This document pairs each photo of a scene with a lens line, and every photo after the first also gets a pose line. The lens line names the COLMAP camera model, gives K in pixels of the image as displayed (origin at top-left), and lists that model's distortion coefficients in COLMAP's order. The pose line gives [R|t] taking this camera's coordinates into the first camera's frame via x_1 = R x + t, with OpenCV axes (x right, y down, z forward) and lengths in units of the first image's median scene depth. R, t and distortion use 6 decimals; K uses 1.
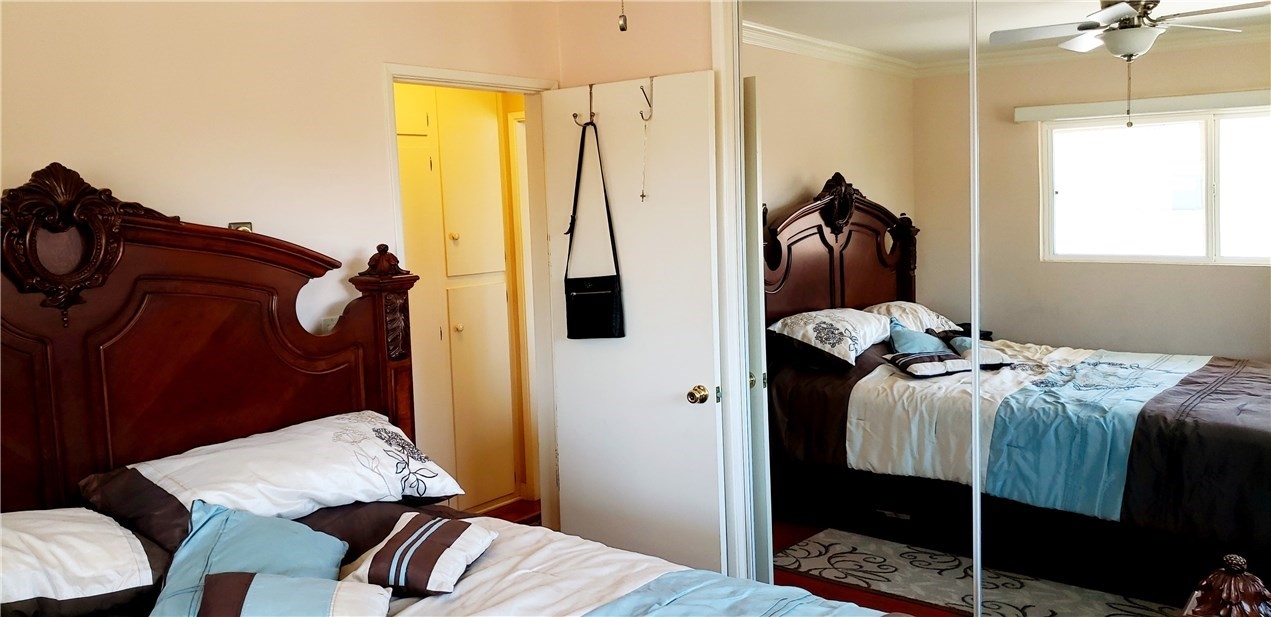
lens RADIAL K [[1023.9, 0, 619.4], [0, 1023.9, 304.2], [0, 0, 1]] dist [0.027397, -0.008854]
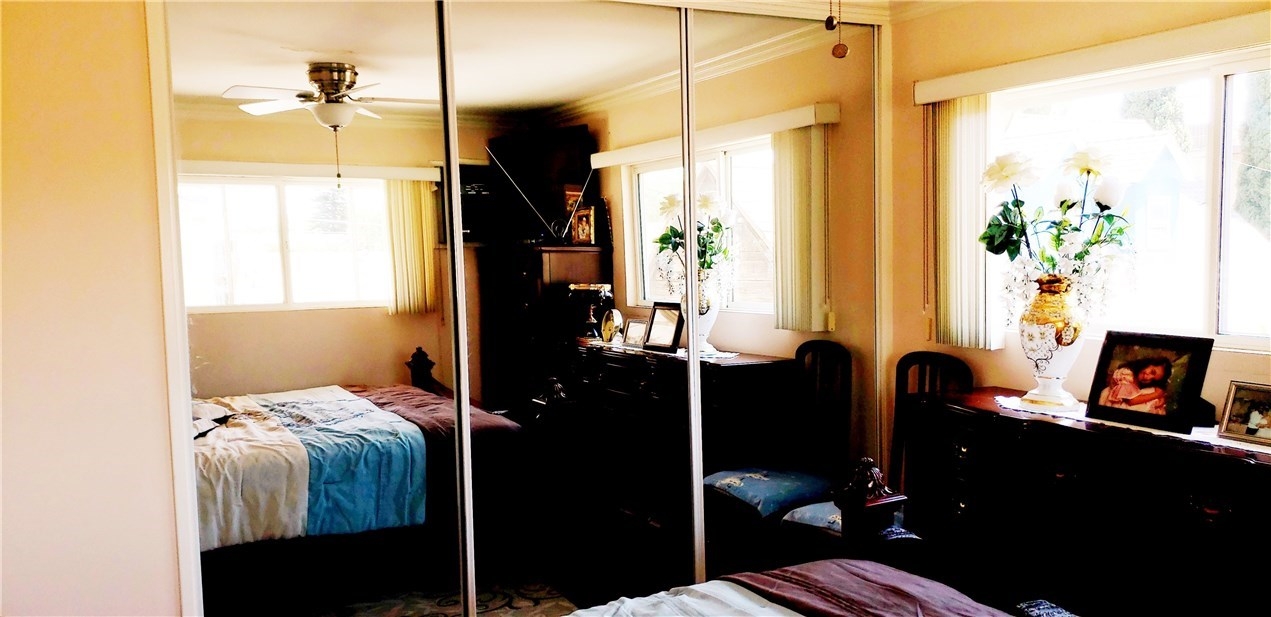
lens RADIAL K [[1023.9, 0, 619.4], [0, 1023.9, 304.2], [0, 0, 1]] dist [0.027397, -0.008854]
pose [[0.314264, -0.051285, 0.947949, -0.507731], [0.112494, 0.993516, 0.016456, -0.028436], [-0.942647, 0.101468, 0.317996, 0.365268]]
